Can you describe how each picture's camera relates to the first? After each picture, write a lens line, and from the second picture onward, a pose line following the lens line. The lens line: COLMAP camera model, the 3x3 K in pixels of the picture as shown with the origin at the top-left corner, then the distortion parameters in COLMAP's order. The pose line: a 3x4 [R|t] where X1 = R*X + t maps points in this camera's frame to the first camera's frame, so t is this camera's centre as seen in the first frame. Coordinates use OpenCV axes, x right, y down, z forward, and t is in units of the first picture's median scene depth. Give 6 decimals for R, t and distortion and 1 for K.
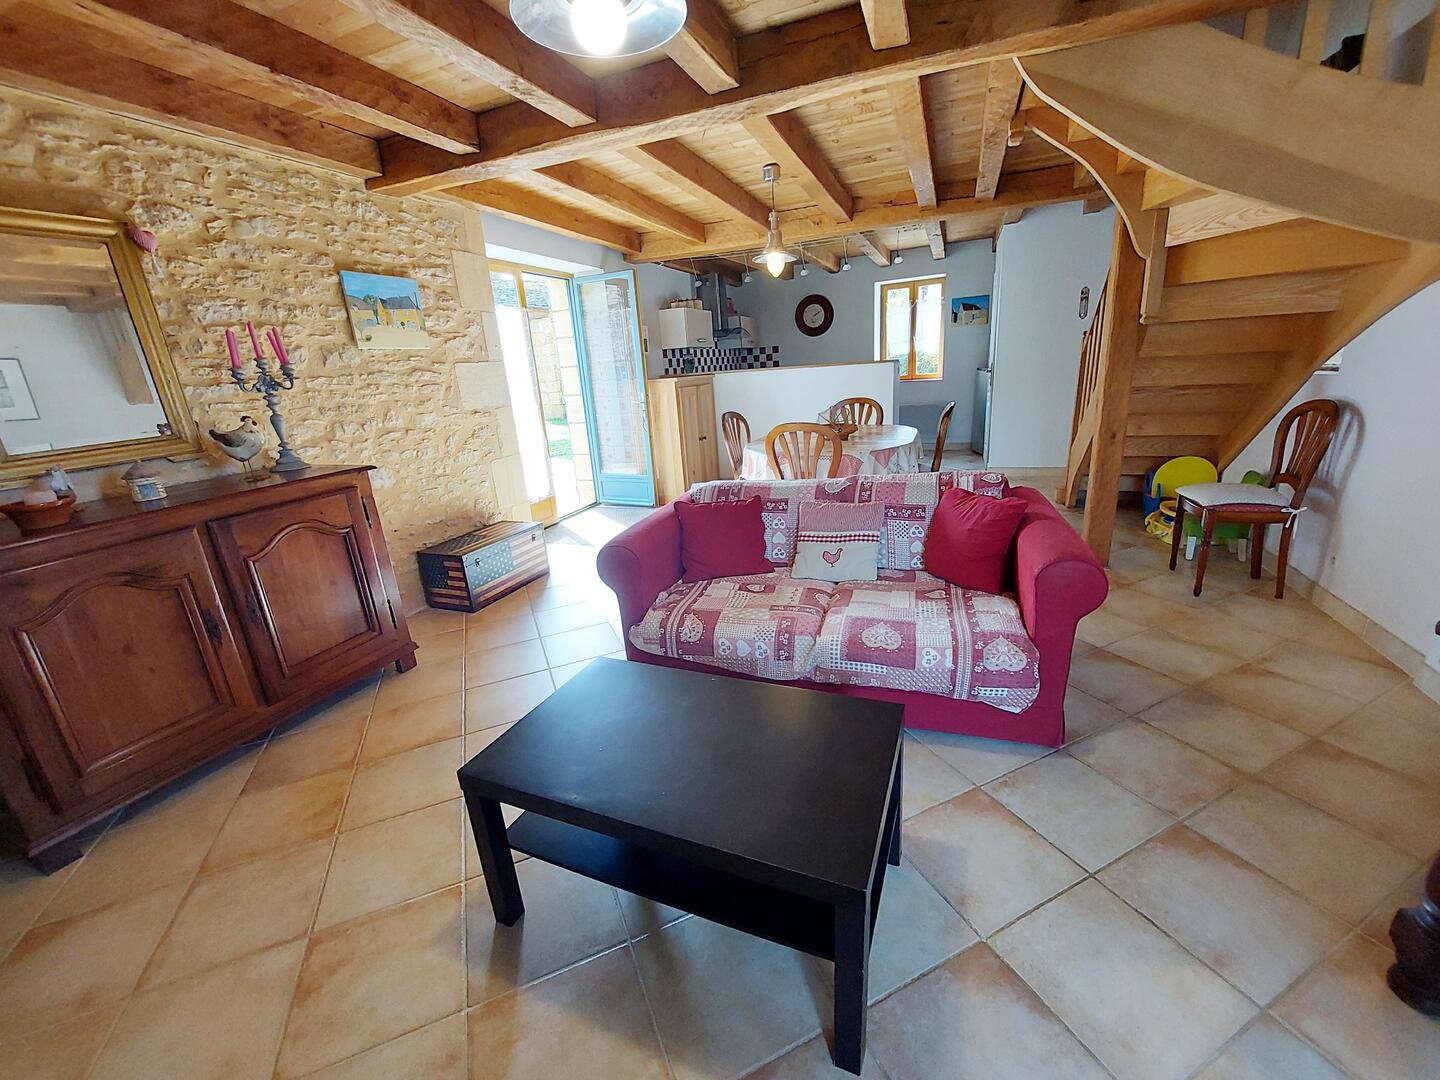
lens RADIAL K [[565.8, 0, 720.7], [0, 565.8, 539.9], [0, 0, 1]] dist [-0.022682, 0.000878]
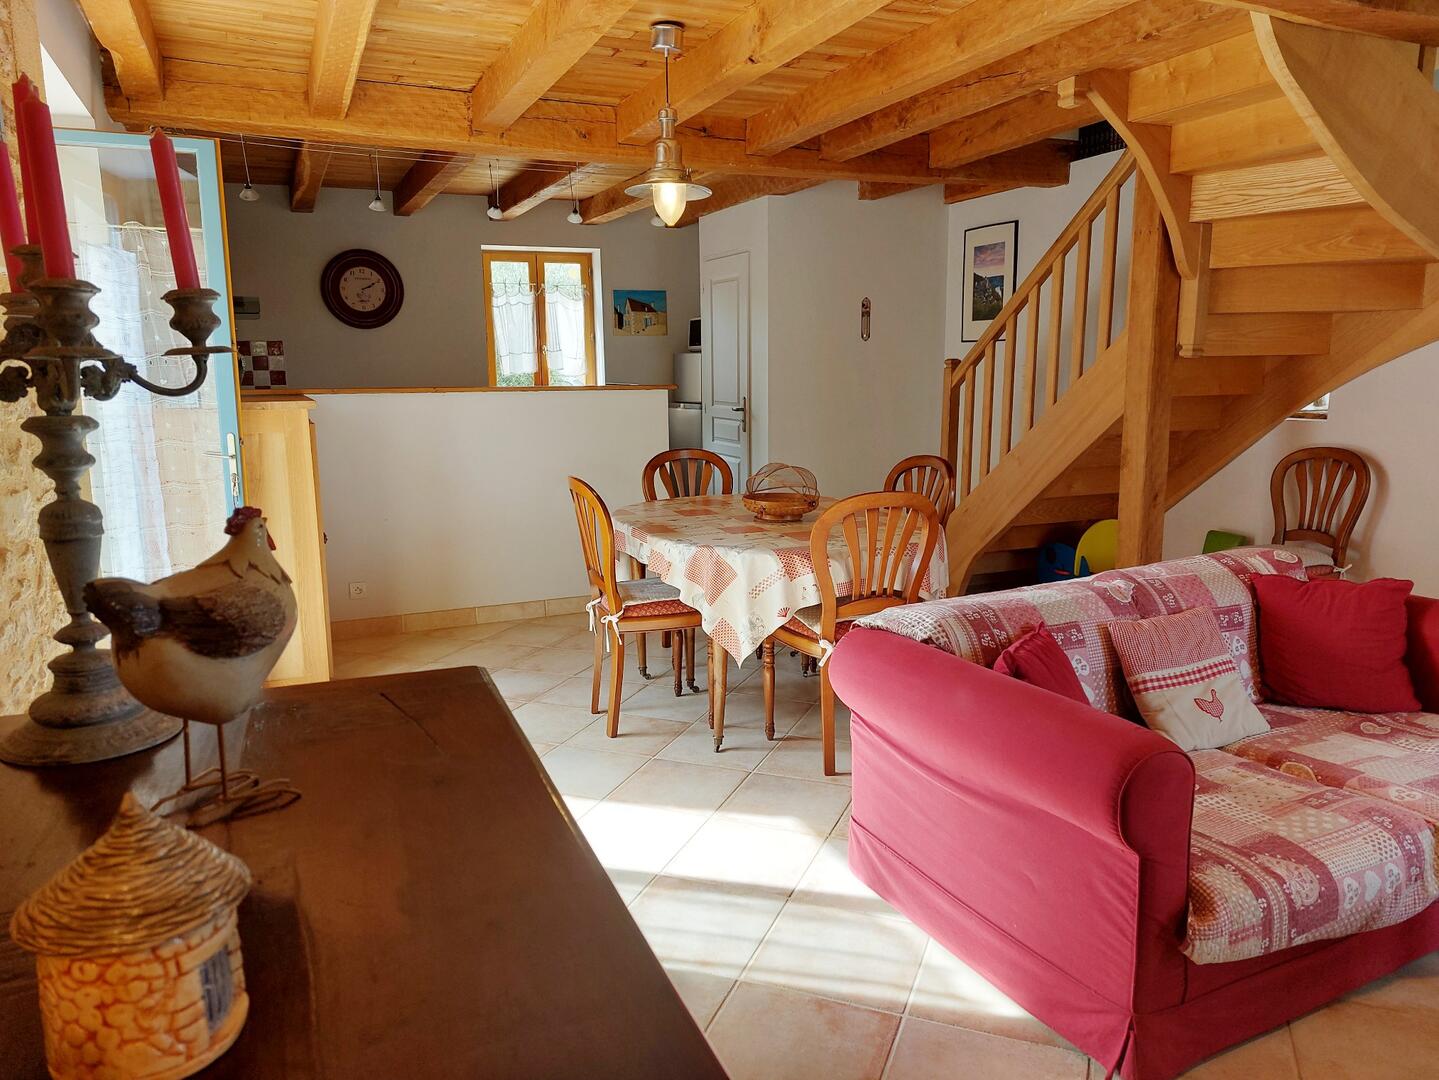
lens RADIAL K [[1031.6, 0, 729.6], [0, 1031.6, 537.9], [0, 0, 1]] dist [0.060686, 0.001106]
pose [[0.696965, -0.056474, 0.714878, -0.890844], [0.171379, 0.981124, -0.089578, -0.124823], [-0.696326, 0.184948, 0.693487, 0.516697]]
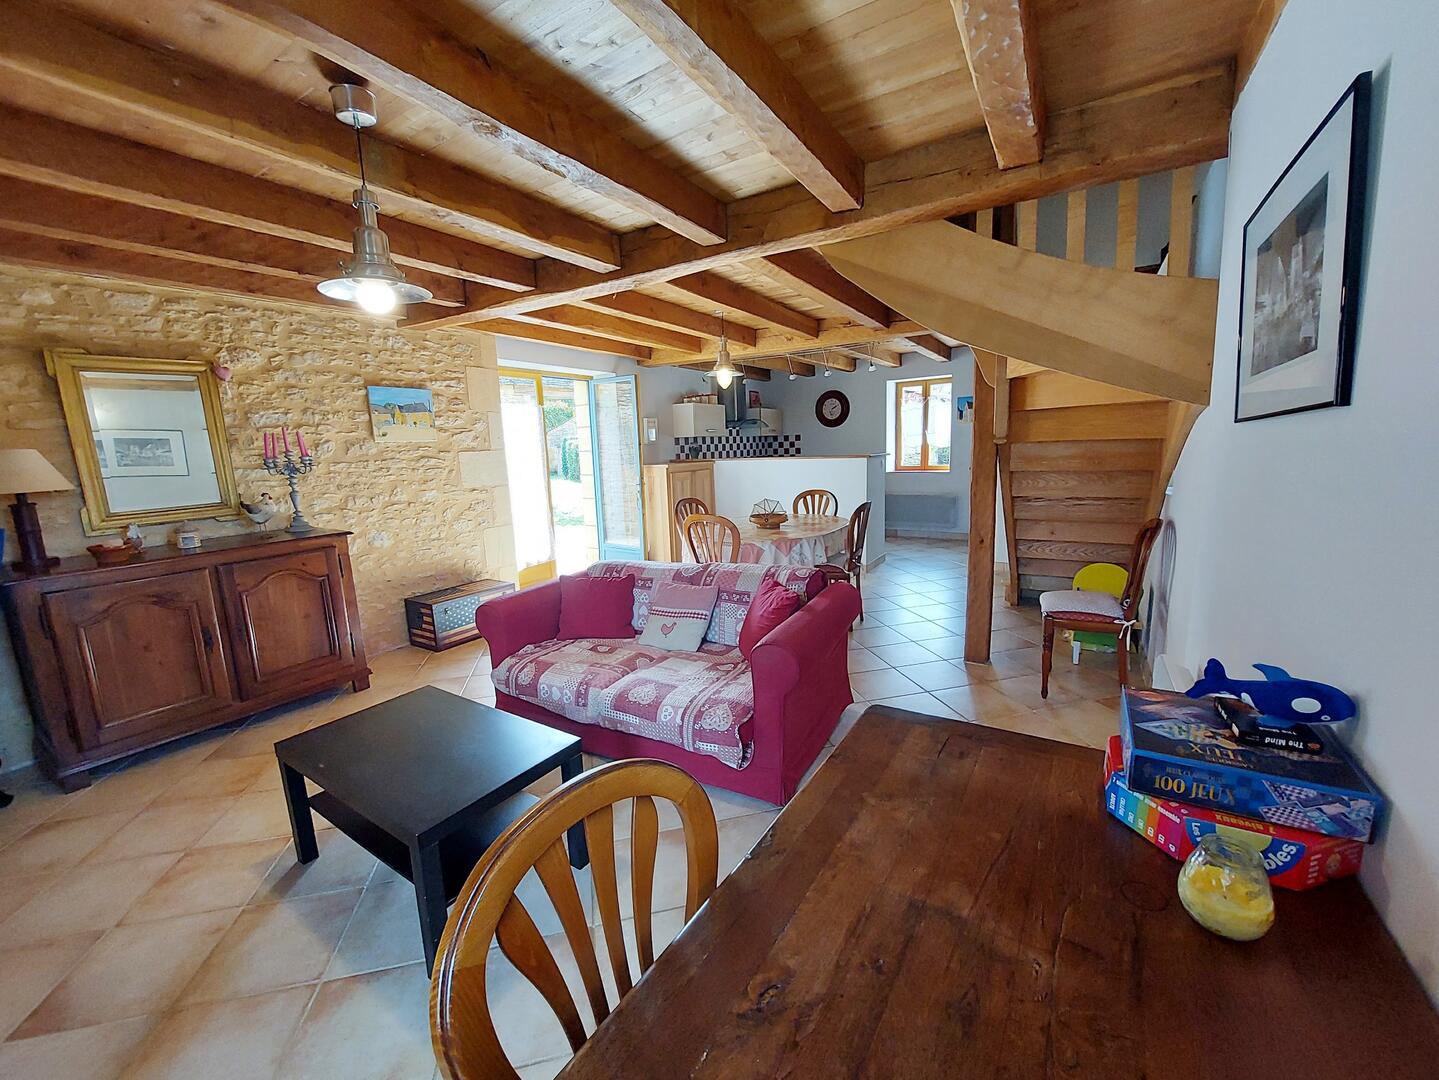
lens RADIAL K [[565.4, 0, 725.5], [0, 565.4, 541.5], [0, 0, 1]] dist [-0.022682, 0.000878]
pose [[0.985568, 0.060490, -0.158102, 0.468353], [-0.078923, 0.990451, -0.113038, -0.026917], [0.149755, 0.123884, 0.980931, -0.179436]]
